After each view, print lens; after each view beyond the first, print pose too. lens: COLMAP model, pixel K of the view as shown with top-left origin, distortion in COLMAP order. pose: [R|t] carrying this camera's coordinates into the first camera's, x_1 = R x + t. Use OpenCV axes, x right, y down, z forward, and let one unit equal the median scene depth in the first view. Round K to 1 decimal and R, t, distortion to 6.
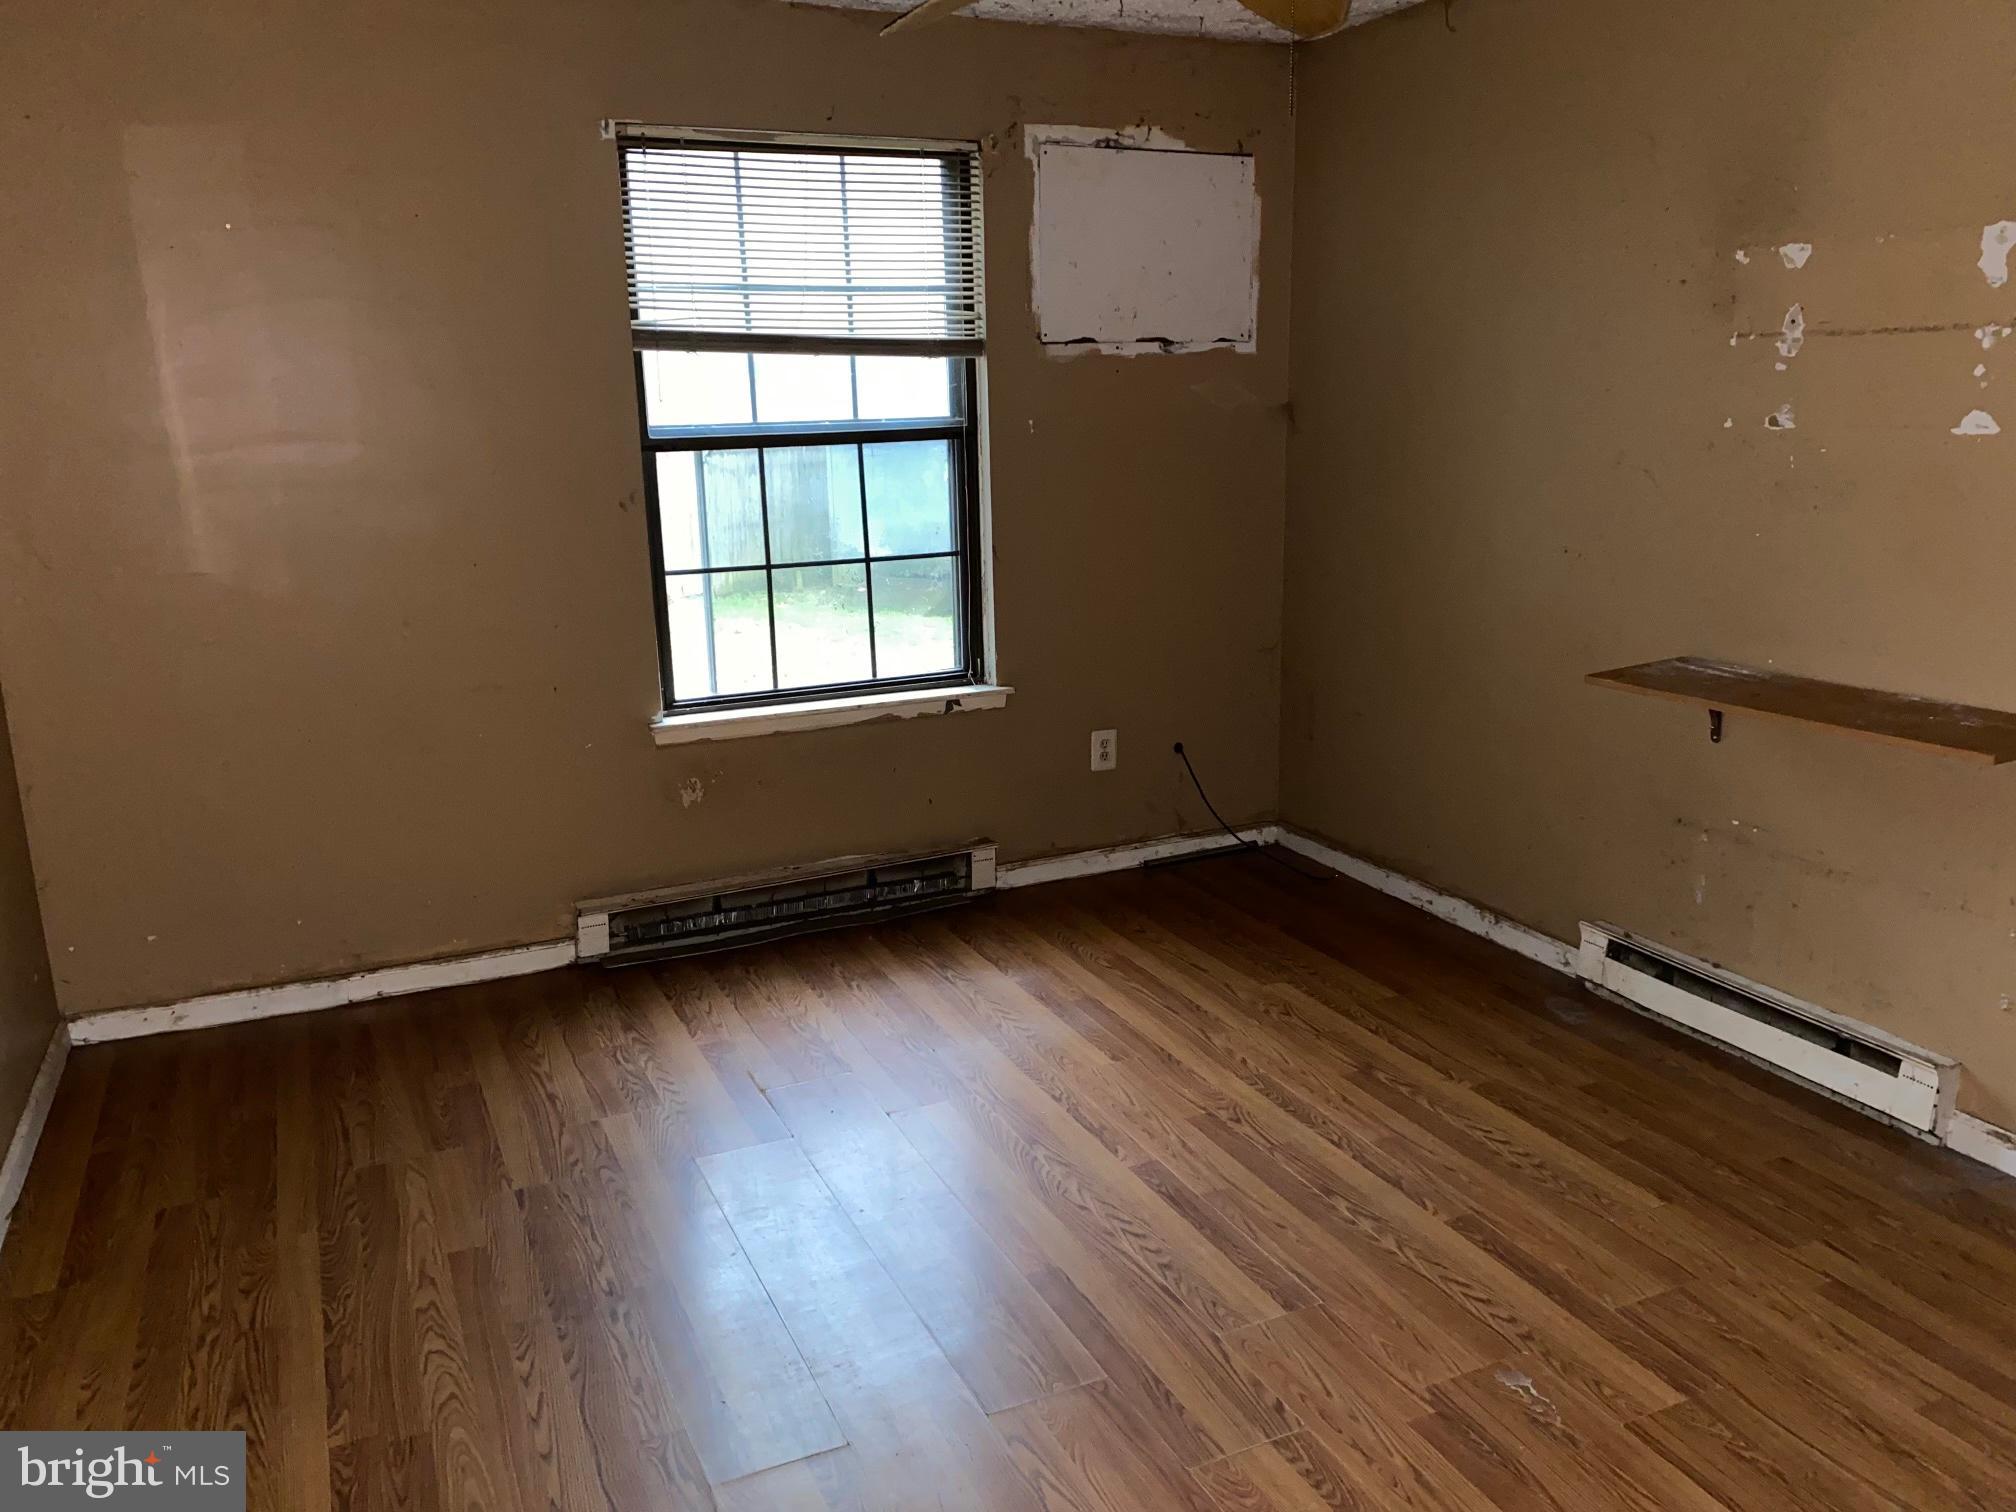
lens RADIAL K [[1505.0, 0, 1008.0], [0, 1505.0, 756.0], [0, 0, 1]] dist [0.157986, -0.394372]
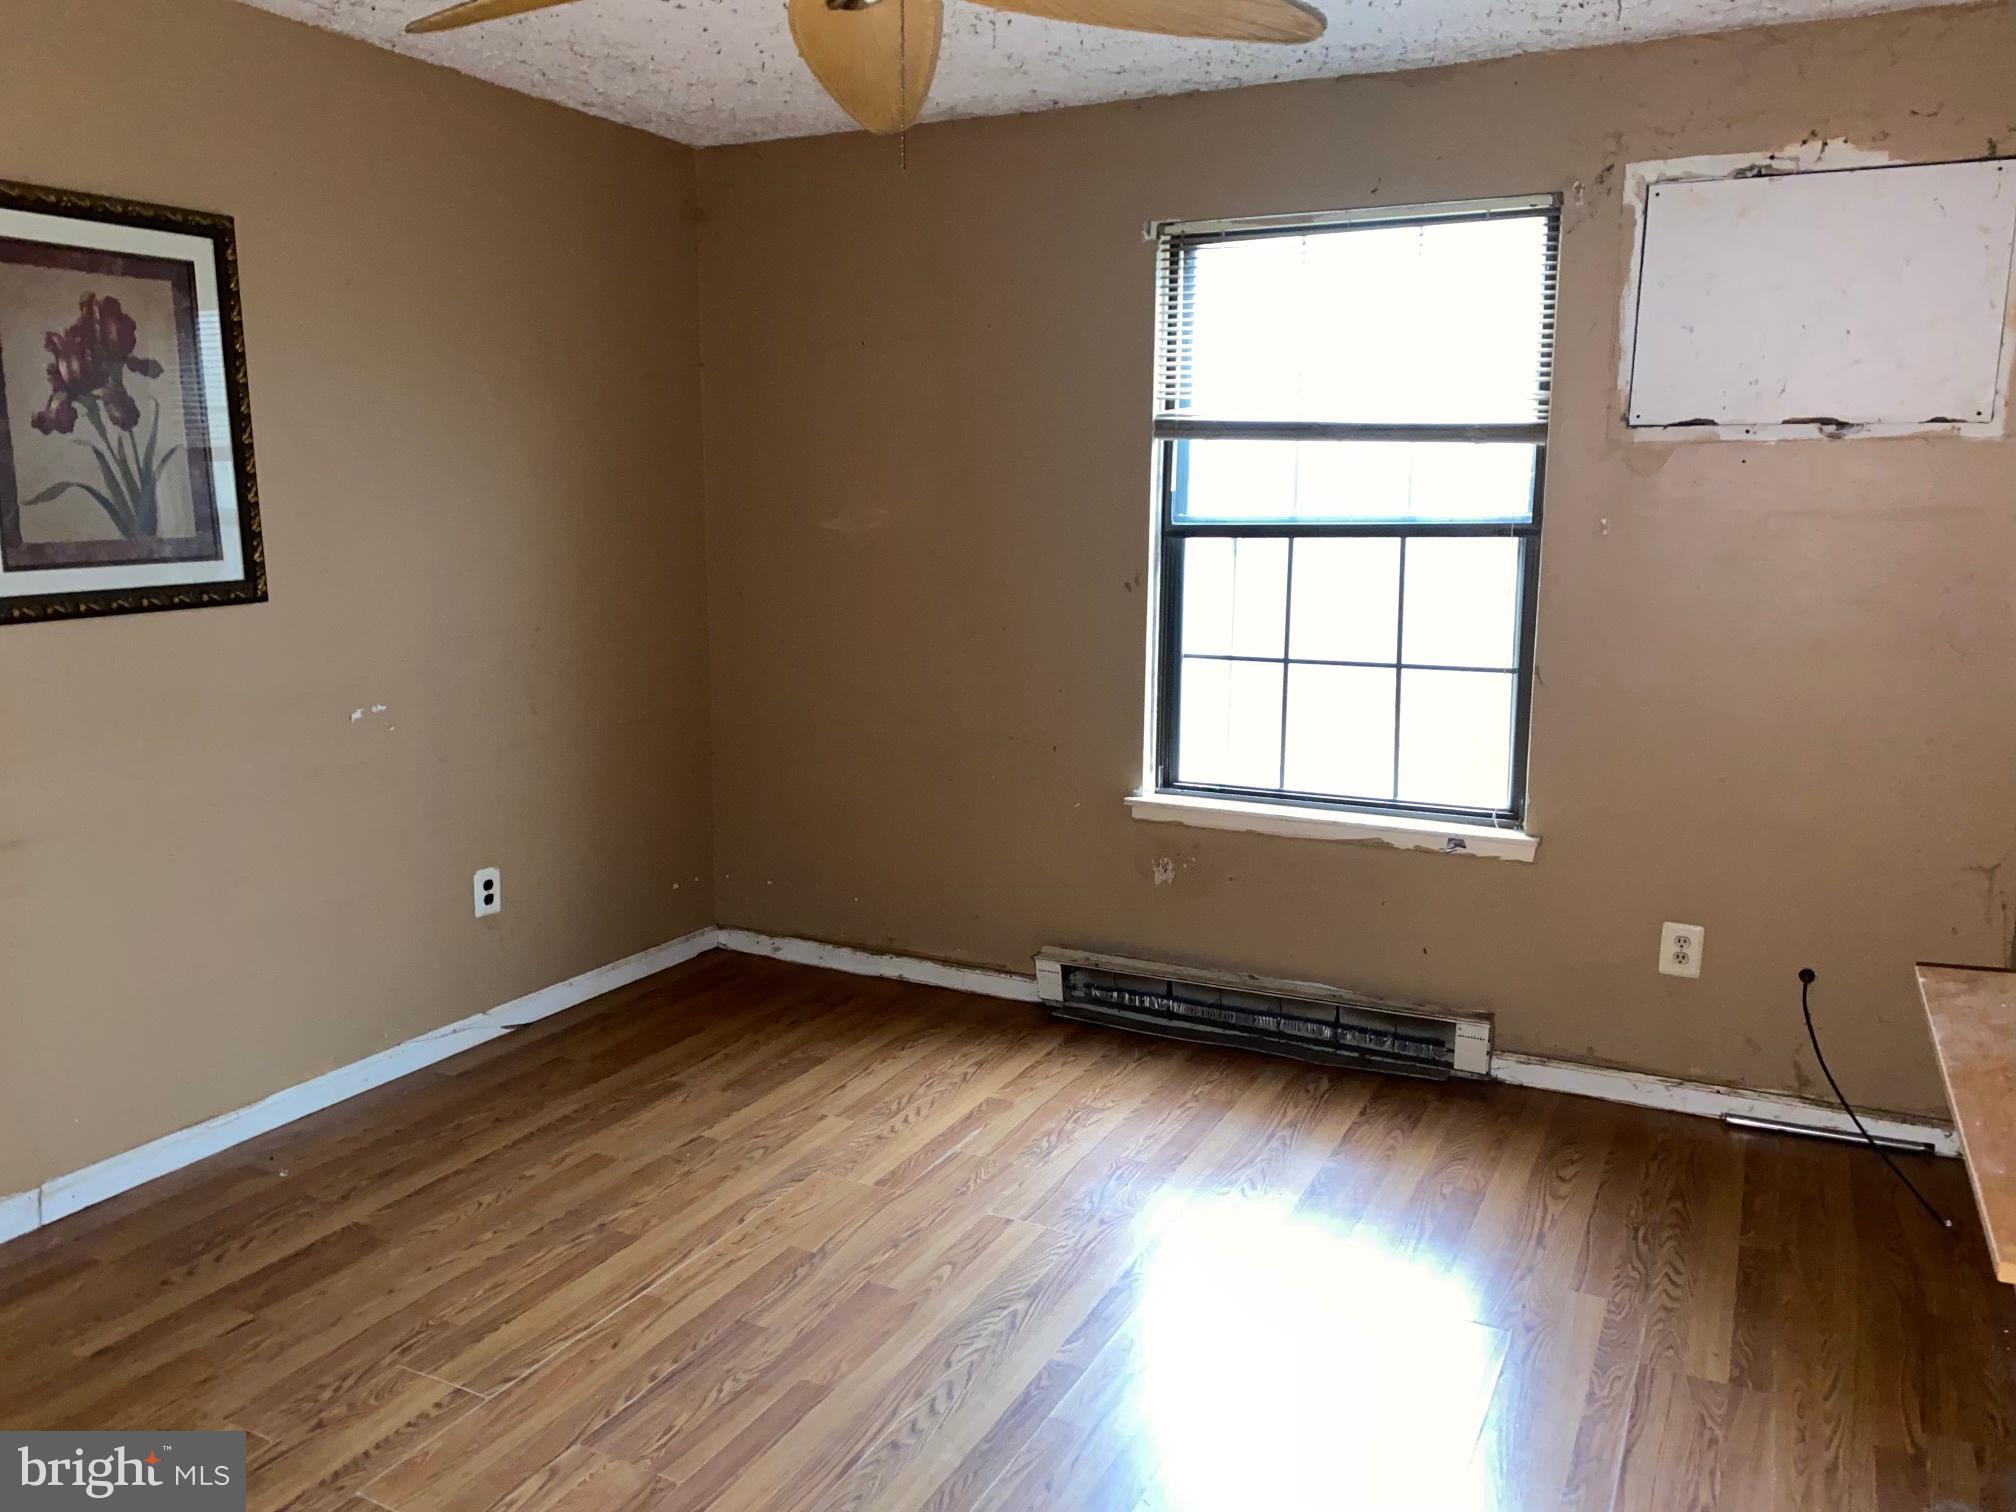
lens RADIAL K [[1538.9, 0, 1014.5], [0, 1538.9, 758.1], [0, 0, 1]] dist [0.028890, -0.022169]
pose [[0.617872, 0.160529, -0.769717, 0.485127], [-0.199136, 0.978969, 0.044318, -0.072937], [0.760644, 0.125896, 0.636845, 0.259039]]
